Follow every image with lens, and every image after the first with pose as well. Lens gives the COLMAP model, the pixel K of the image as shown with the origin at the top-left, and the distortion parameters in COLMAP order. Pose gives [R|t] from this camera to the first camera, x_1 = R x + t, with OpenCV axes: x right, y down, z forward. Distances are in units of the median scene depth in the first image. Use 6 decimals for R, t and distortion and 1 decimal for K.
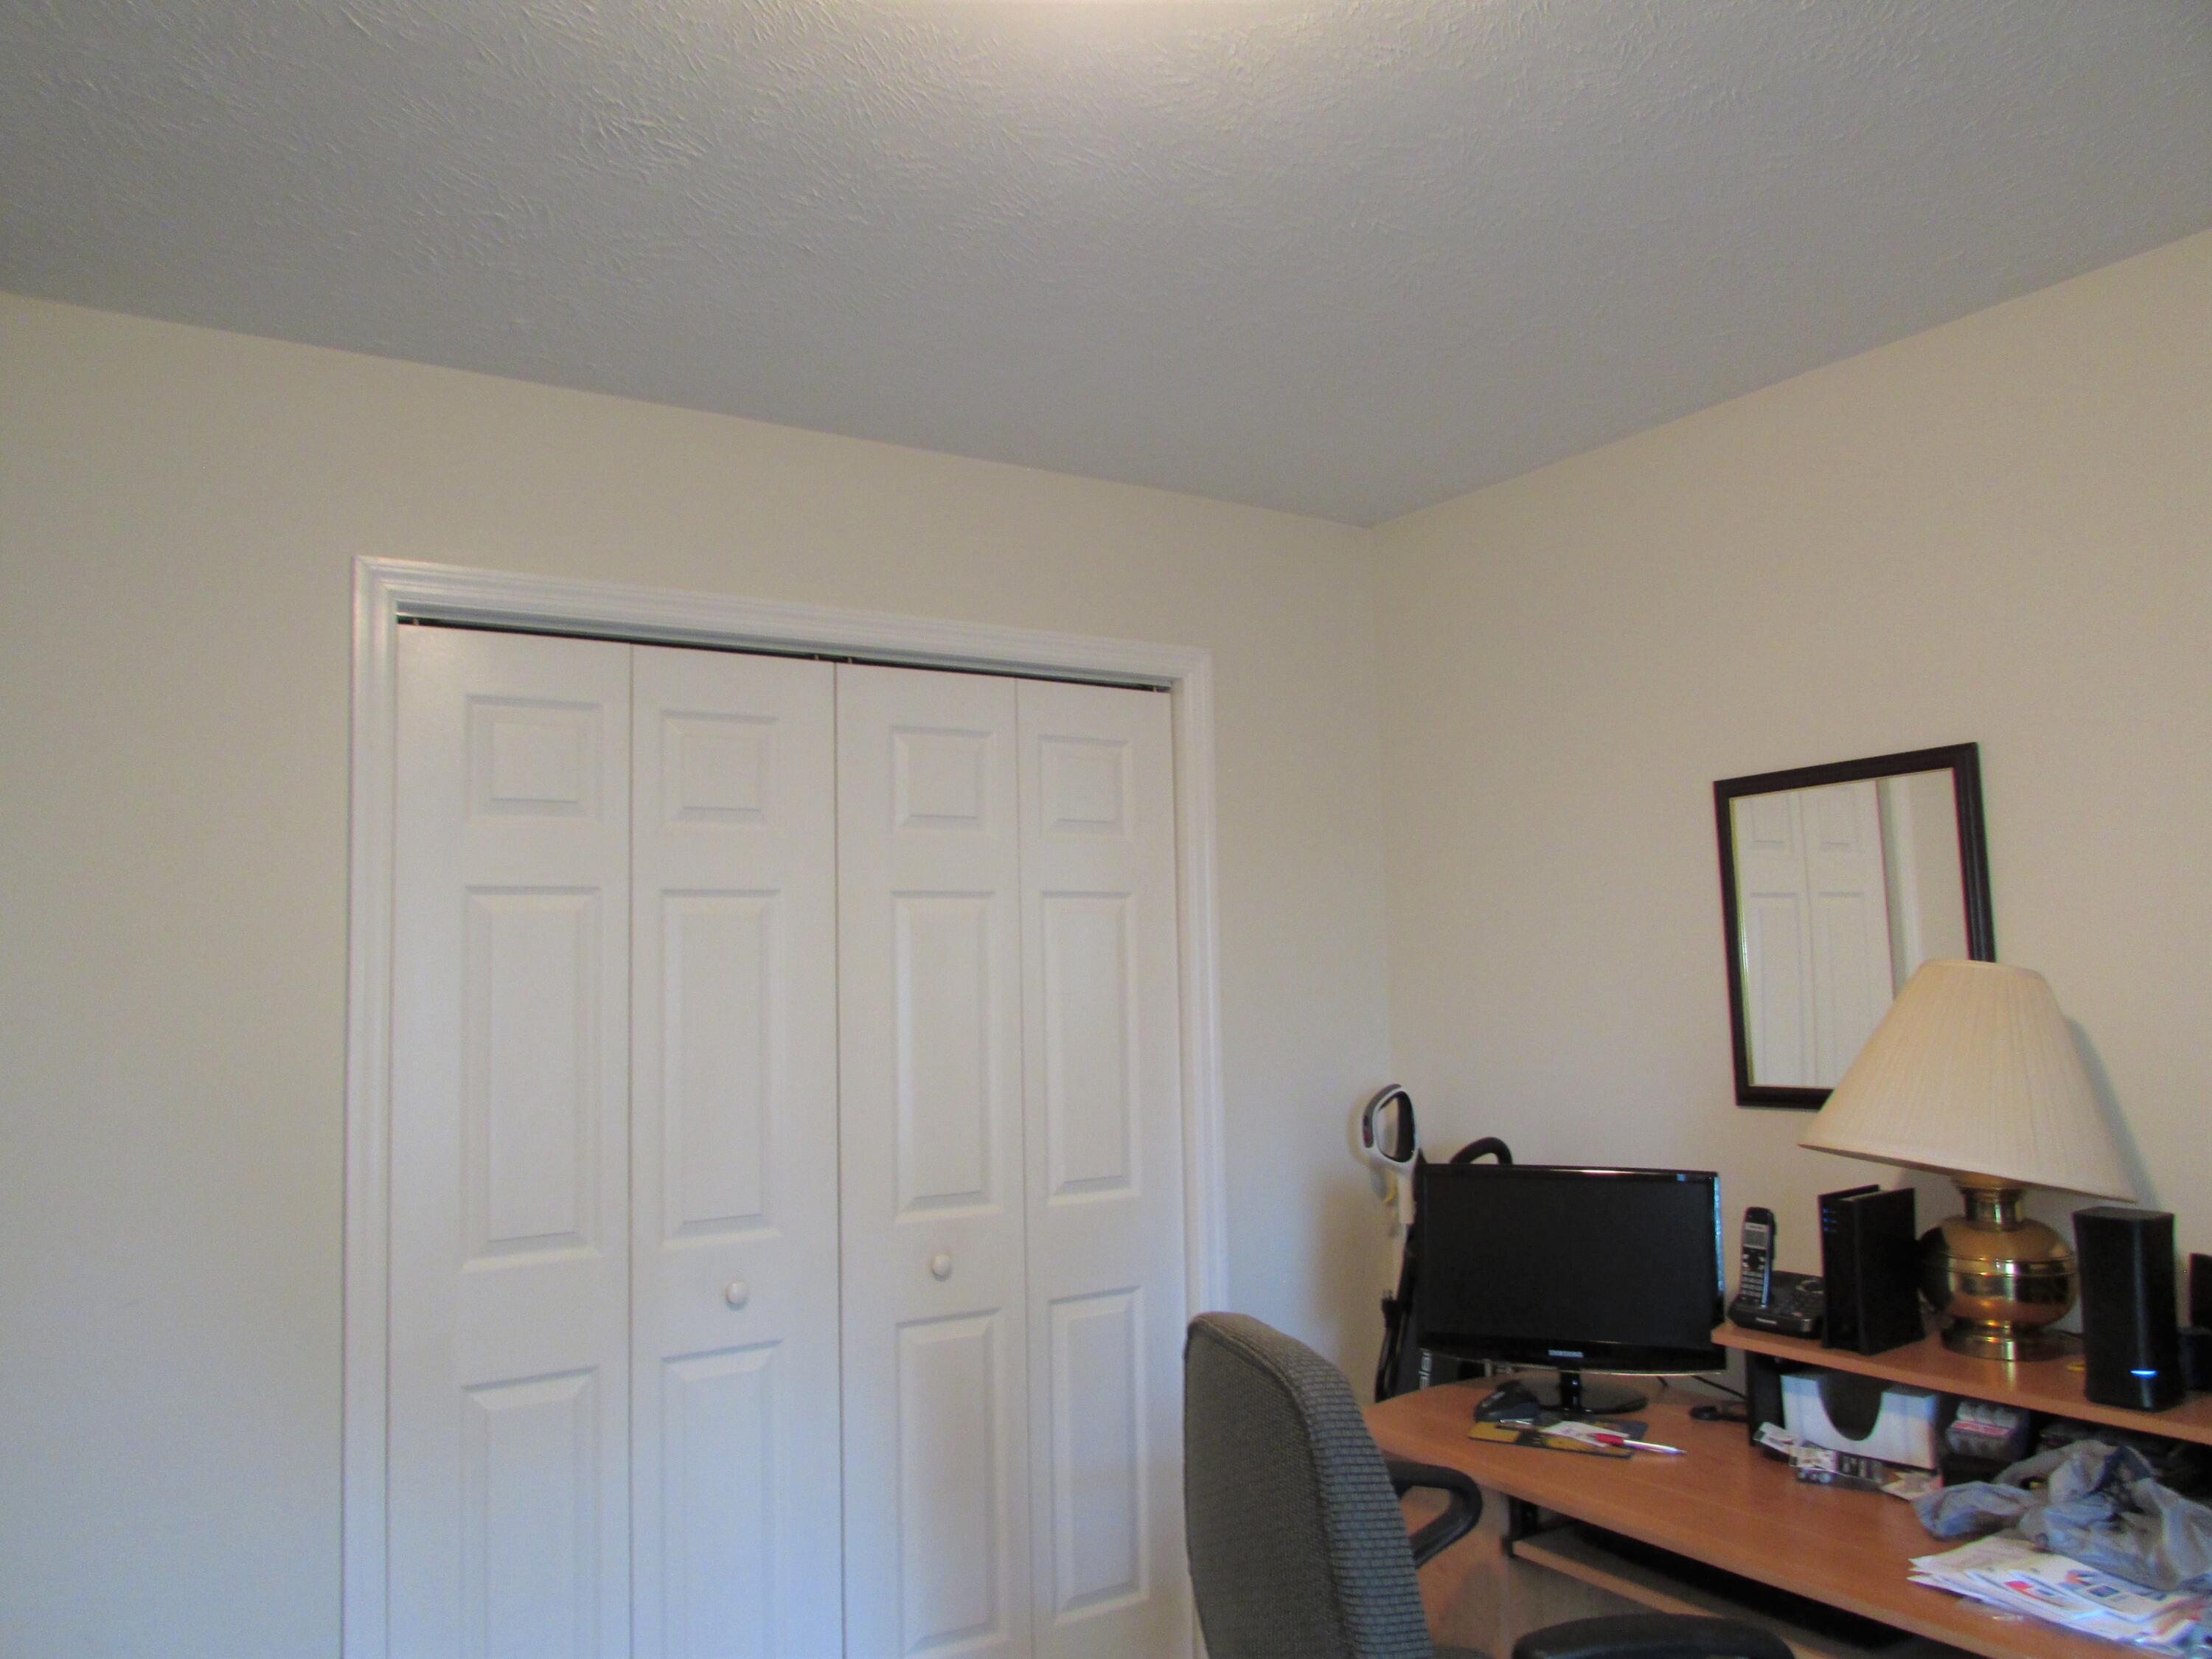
lens RADIAL K [[1578.4, 0, 1106.0], [0, 1578.4, 829.5], [0, 0, 1]] dist [-0.029874, 0.006877]
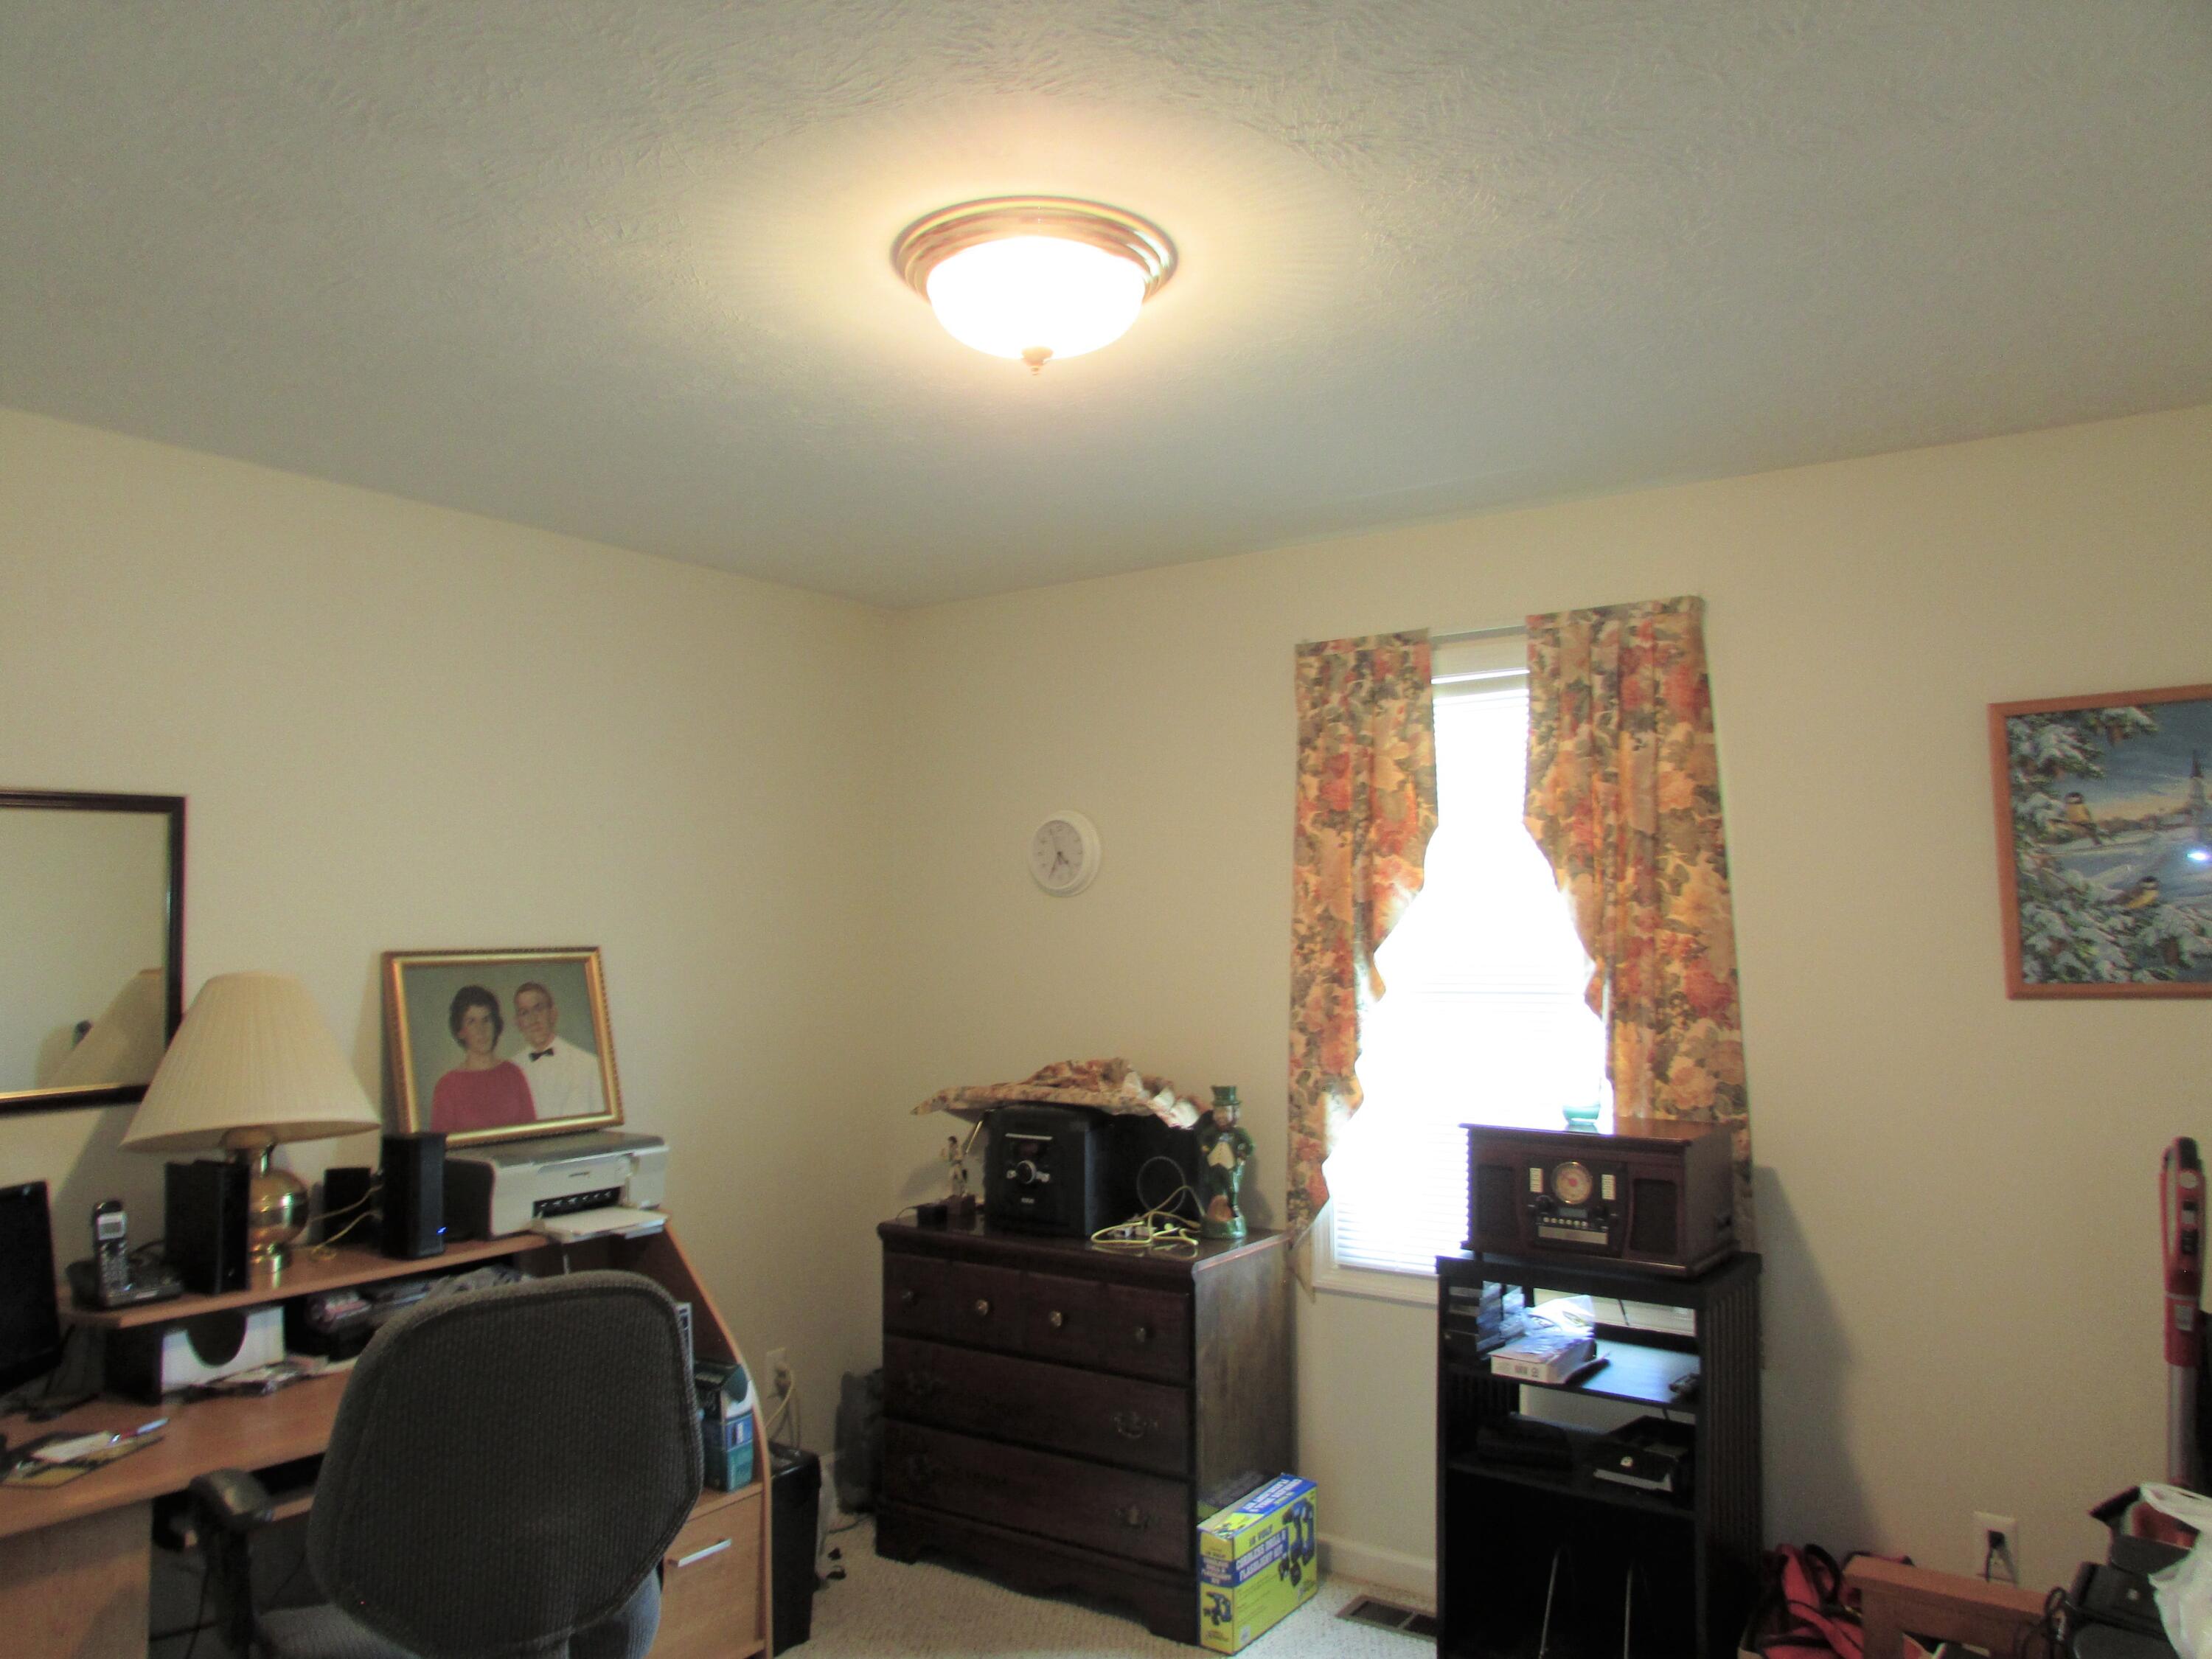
lens RADIAL K [[1578.4, 0, 1106.0], [0, 1578.4, 829.5], [0, 0, 1]] dist [-0.029874, 0.006877]
pose [[-0.359973, 0.081863, 0.929364, -0.902297], [-0.066942, 0.991309, -0.113248, 0.065011], [-0.930558, -0.102980, -0.351365, 0.800906]]
